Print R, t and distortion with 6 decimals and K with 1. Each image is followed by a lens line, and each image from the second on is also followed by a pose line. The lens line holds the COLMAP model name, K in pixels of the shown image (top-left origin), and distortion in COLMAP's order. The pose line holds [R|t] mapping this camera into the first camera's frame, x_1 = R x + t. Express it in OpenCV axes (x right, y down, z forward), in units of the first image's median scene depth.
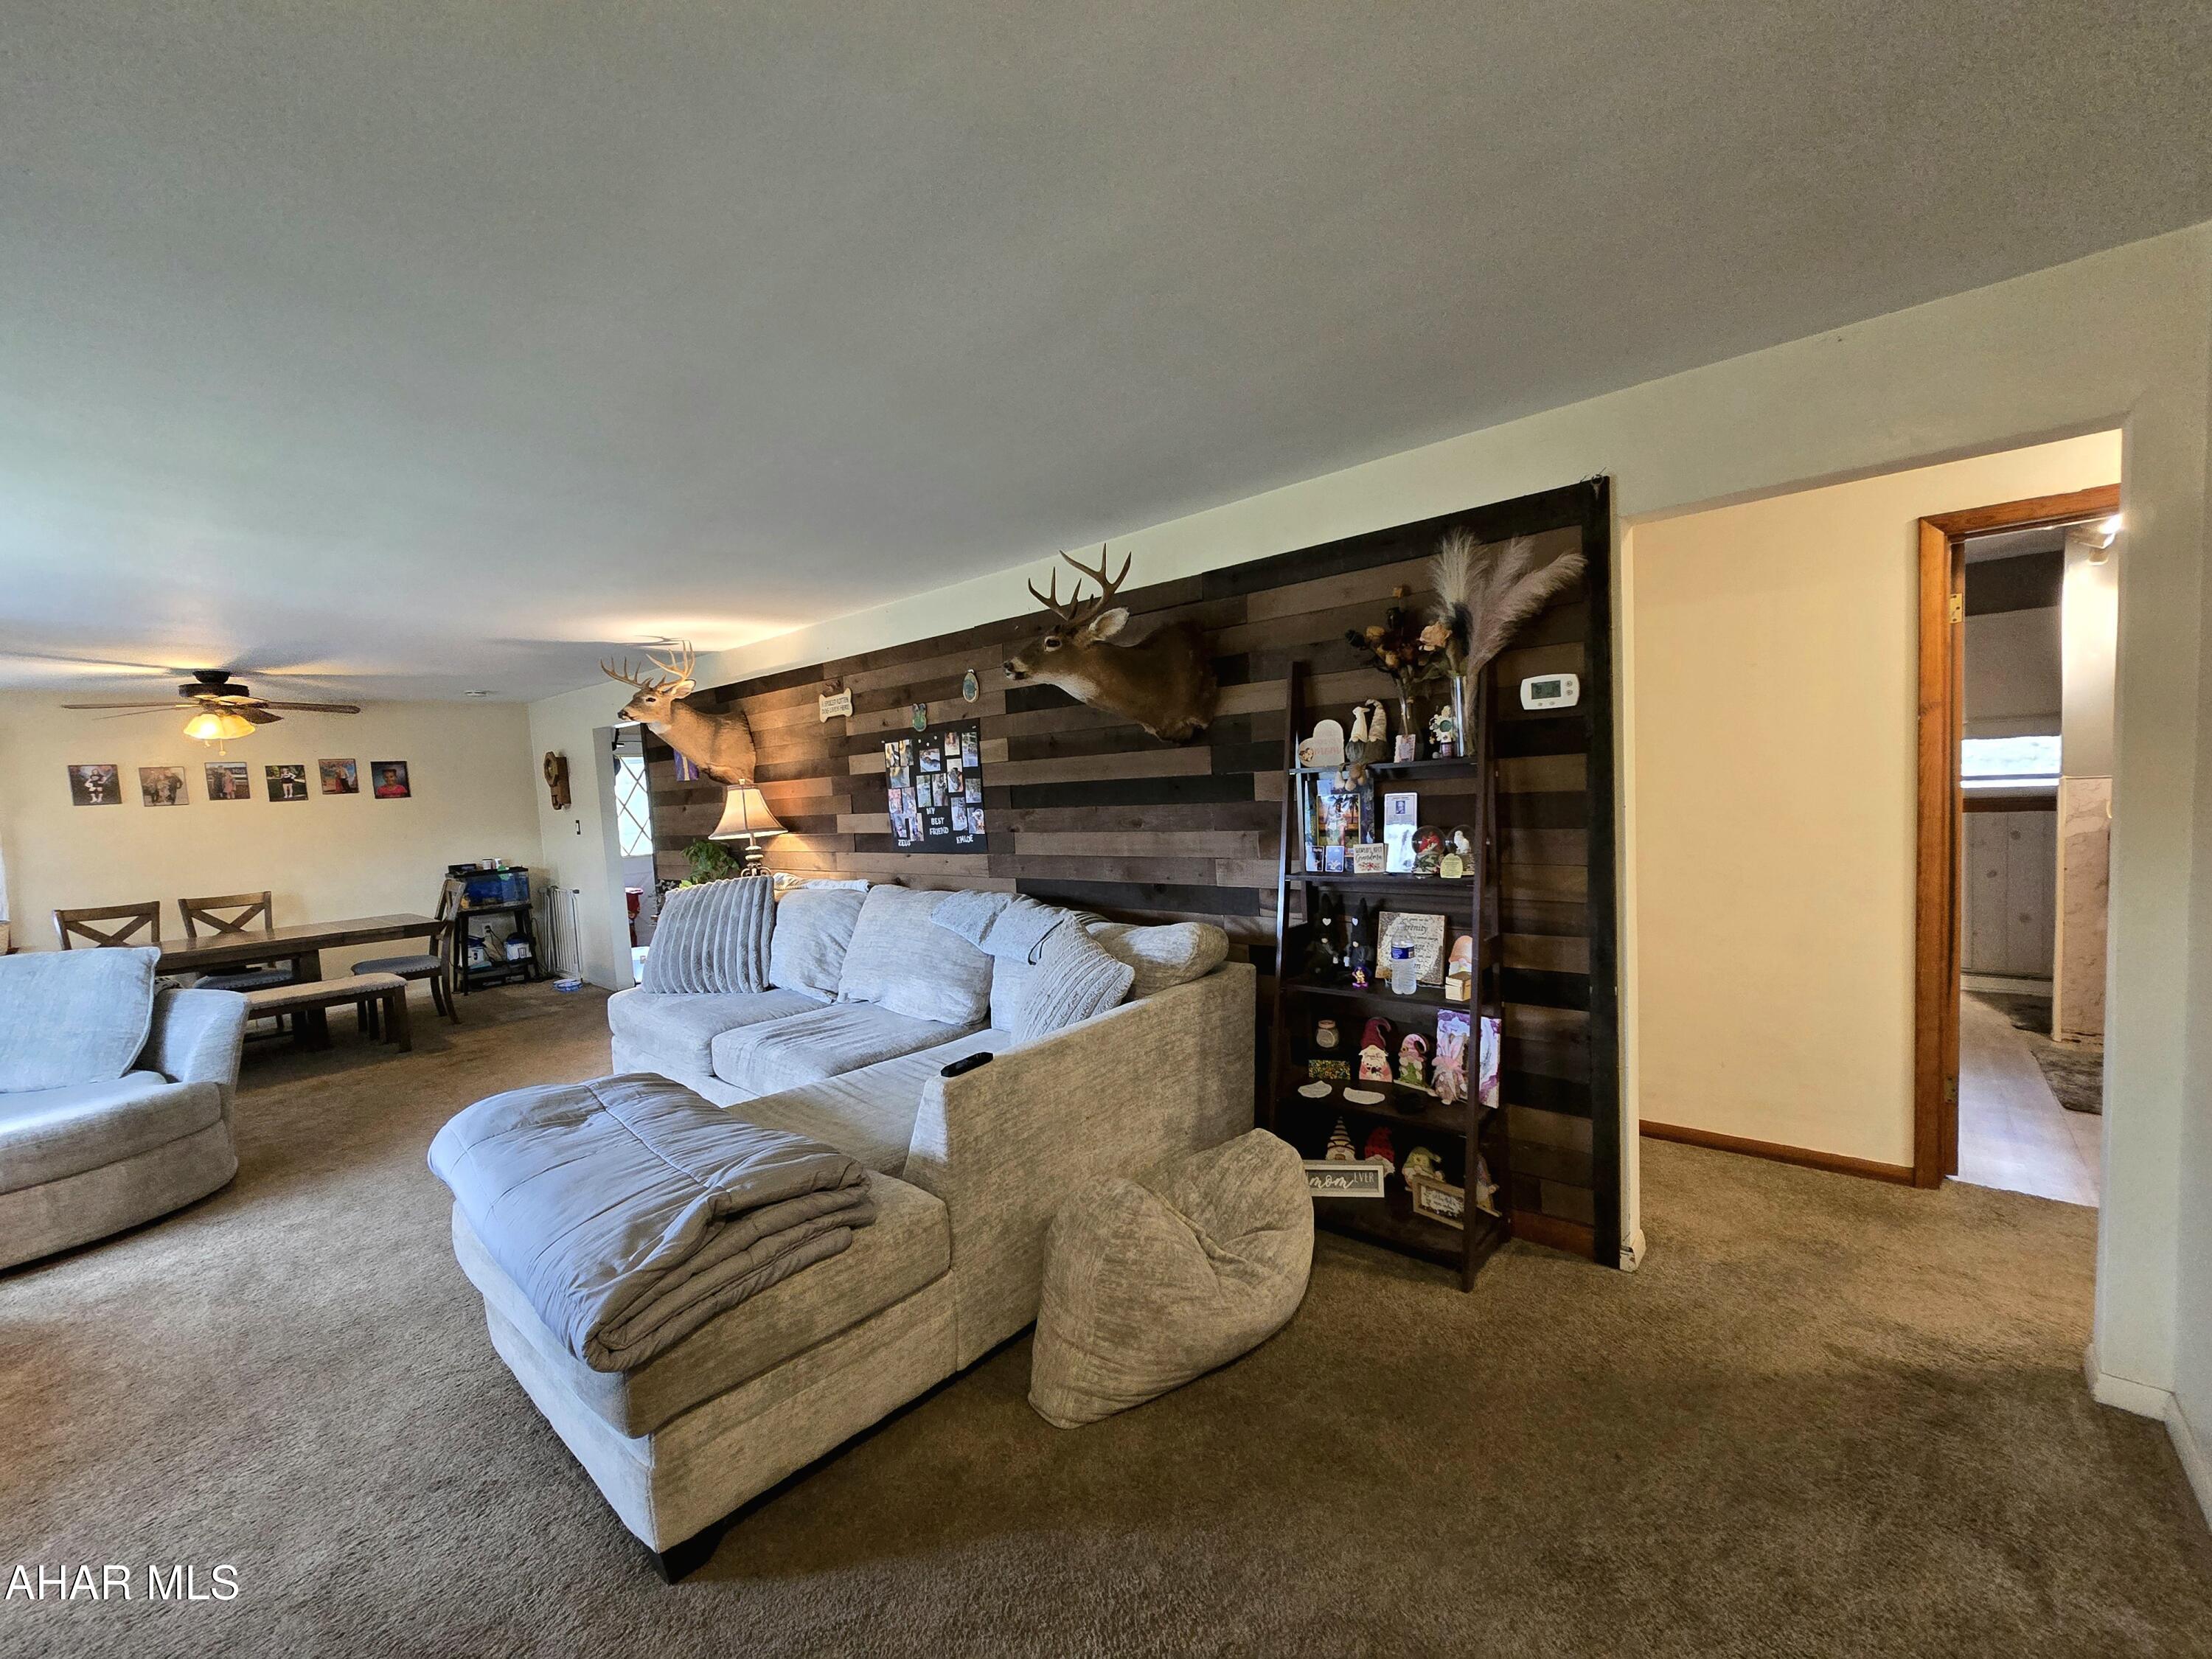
lens RADIAL K [[888.6, 0, 1106.0], [0, 888.6, 829.5], [0, 0, 1]] dist [-0.025175, 0.005351]
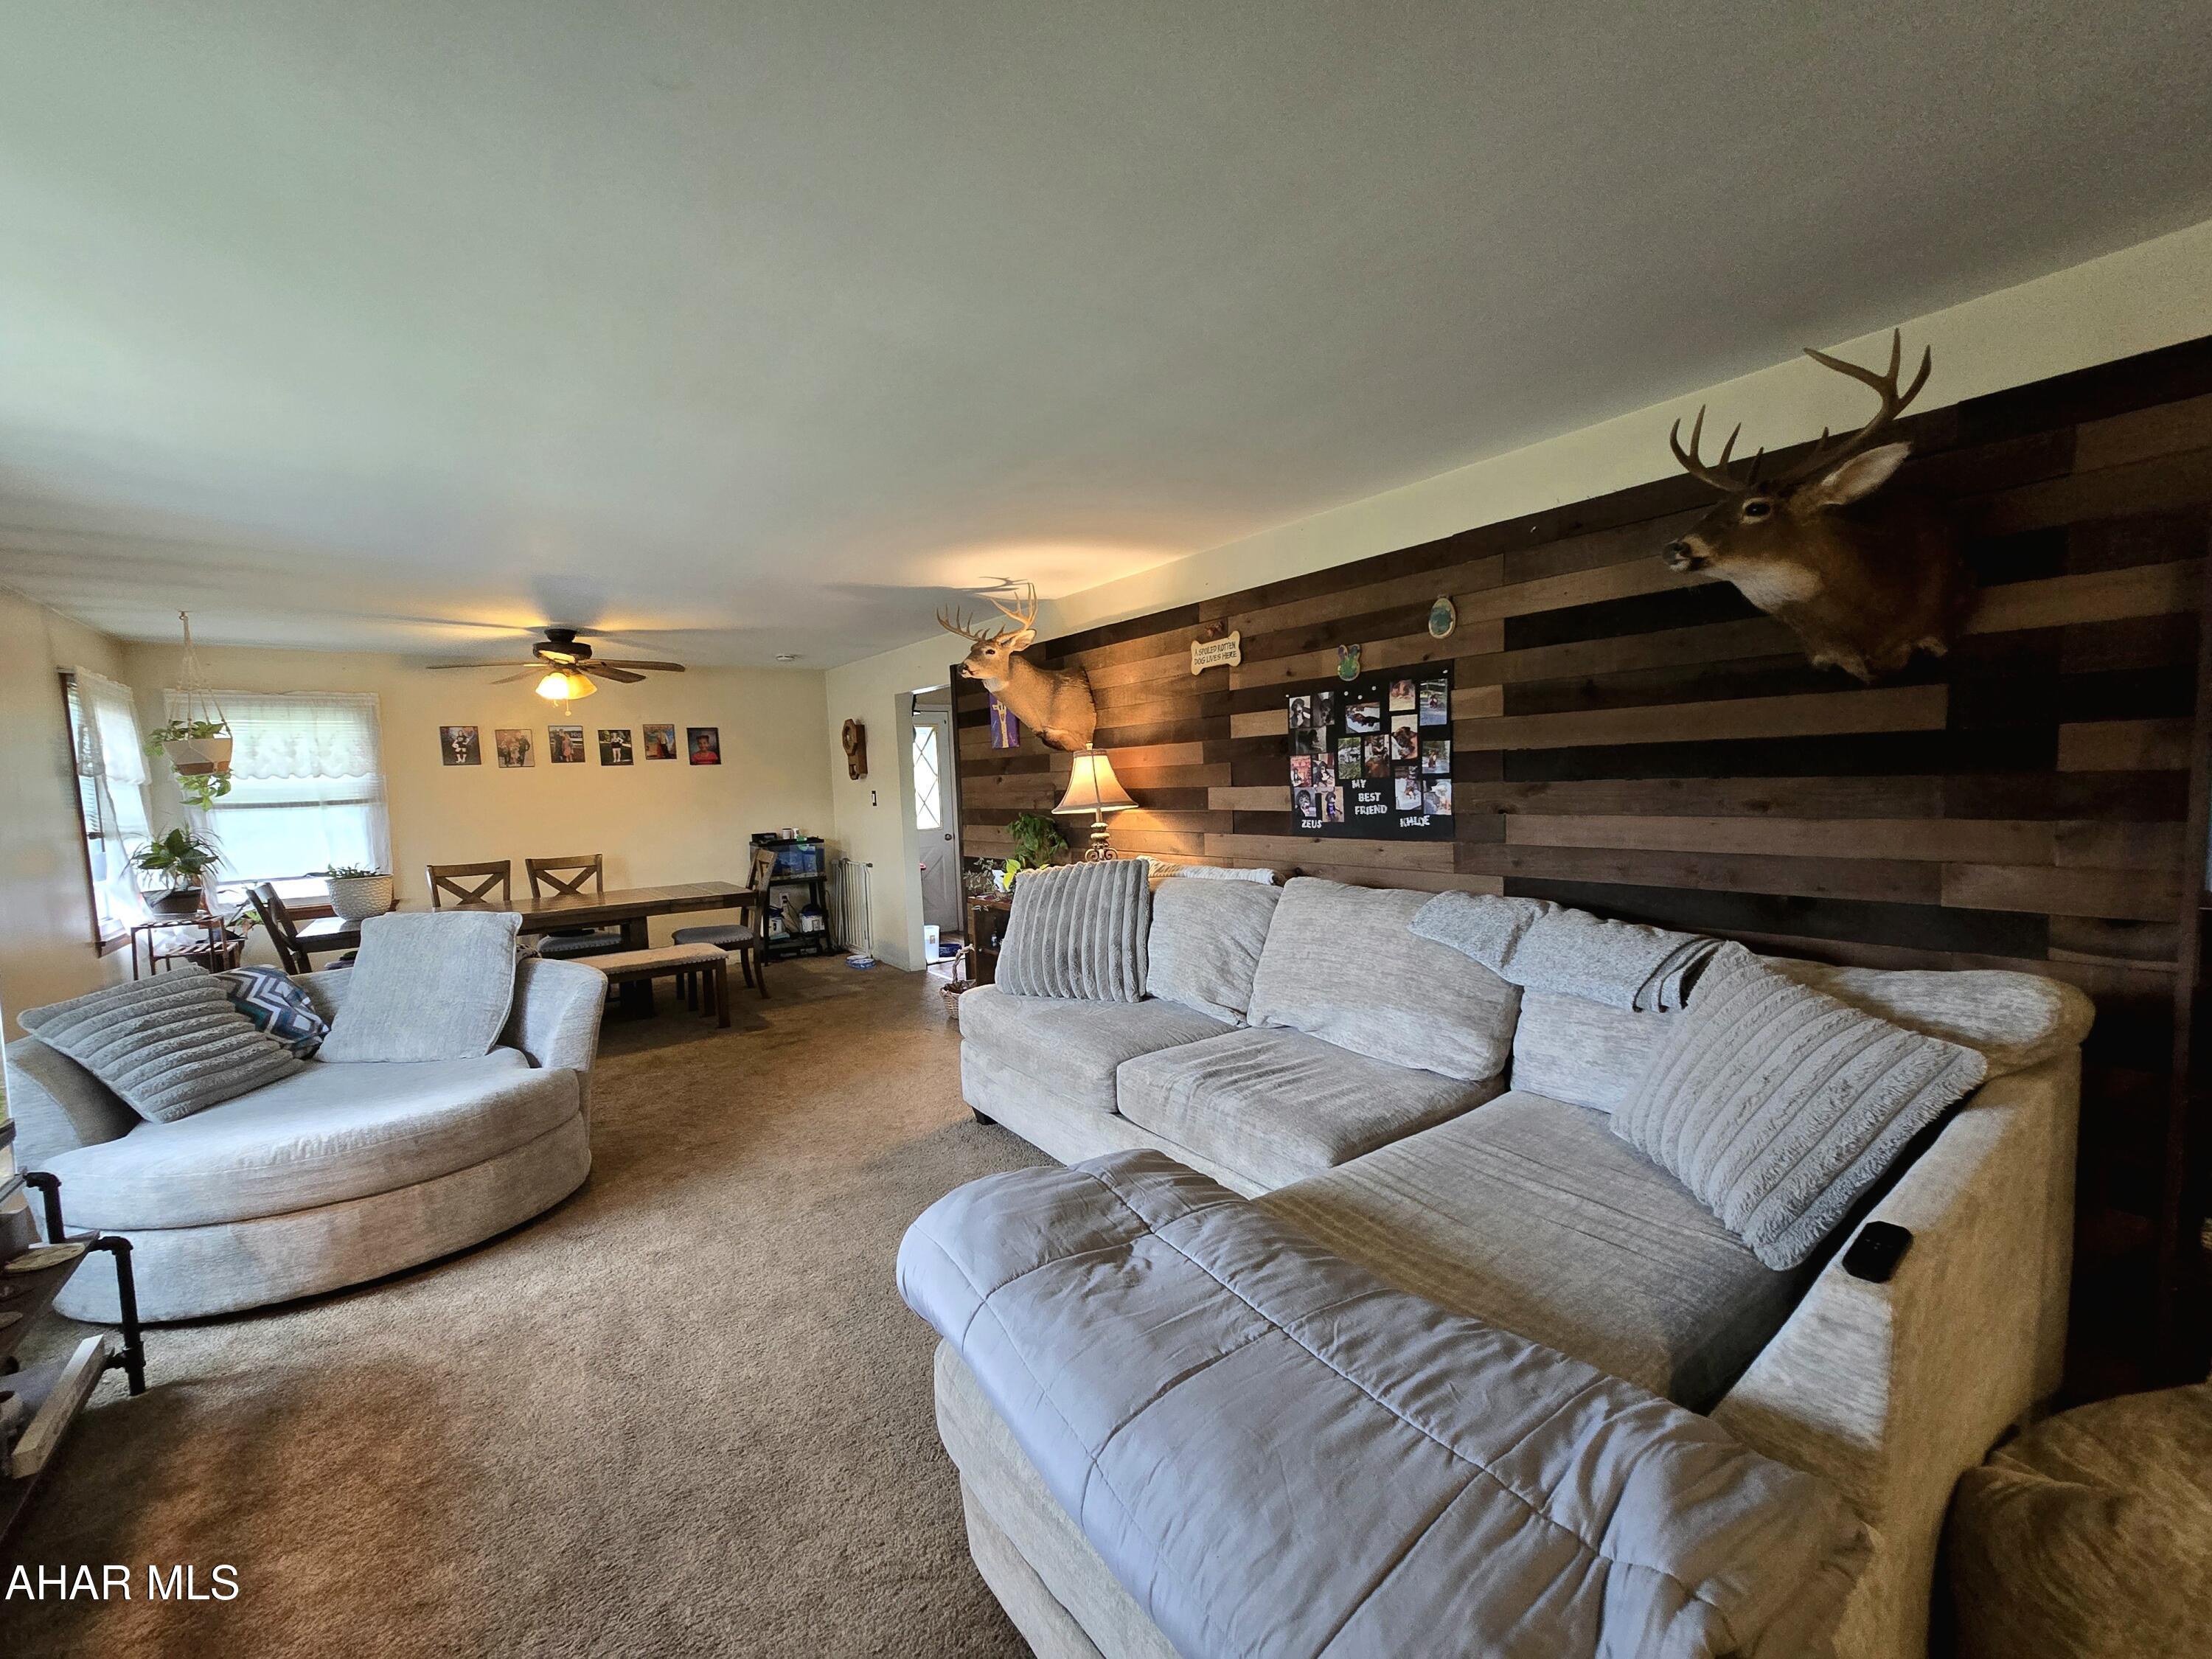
lens RADIAL K [[905.6, 0, 1106.0], [0, 905.6, 829.5], [0, 0, 1]] dist [-0.014239, -0.000177]
pose [[0.972779, 0.030046, -0.229779, -0.227939], [-0.026057, 0.999453, 0.020373, 0.008559], [0.230265, -0.013831, 0.973030, 0.180623]]
